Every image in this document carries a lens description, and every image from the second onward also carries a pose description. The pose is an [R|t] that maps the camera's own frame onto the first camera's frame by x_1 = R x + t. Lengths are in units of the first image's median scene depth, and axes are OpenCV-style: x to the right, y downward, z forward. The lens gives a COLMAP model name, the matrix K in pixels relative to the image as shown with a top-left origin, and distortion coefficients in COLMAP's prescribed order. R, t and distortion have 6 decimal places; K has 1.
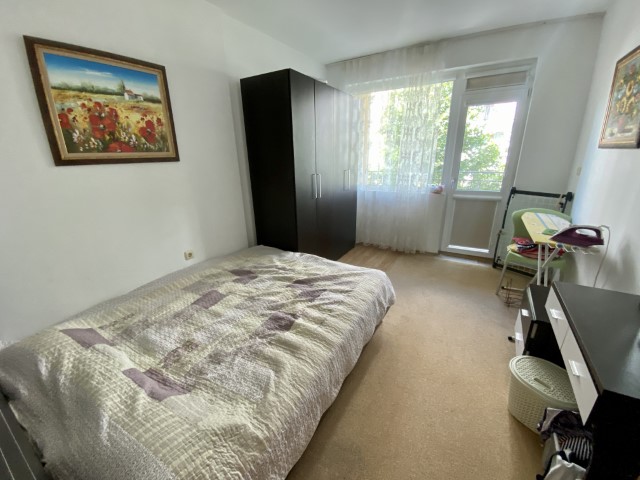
lens RADIAL K [[268.2, 0, 320.0], [0, 268.2, 240.0], [0, 0, 1]] dist [-0.000967, -0.014396]
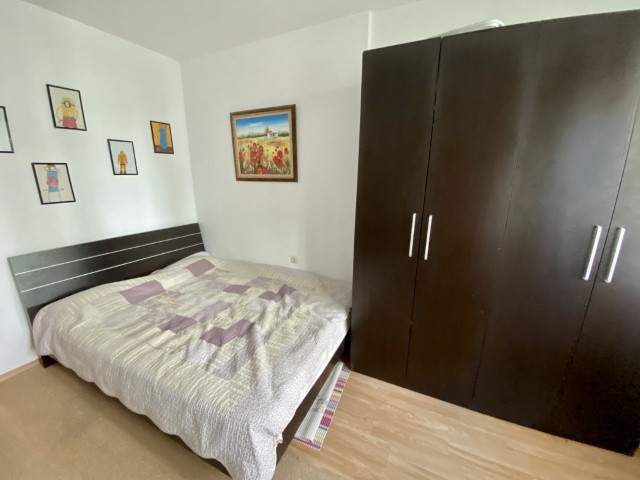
lens RADIAL K [[255.3, 0, 320.7], [0, 255.3, 242.8], [0, 0, 1]] dist [-0.000696, -0.000111]
pose [[0.083869, 0.273100, -0.958323, 0.751915], [-0.307335, 0.921917, 0.235828, -0.404578], [0.947898, 0.274748, 0.161253, 1.162000]]
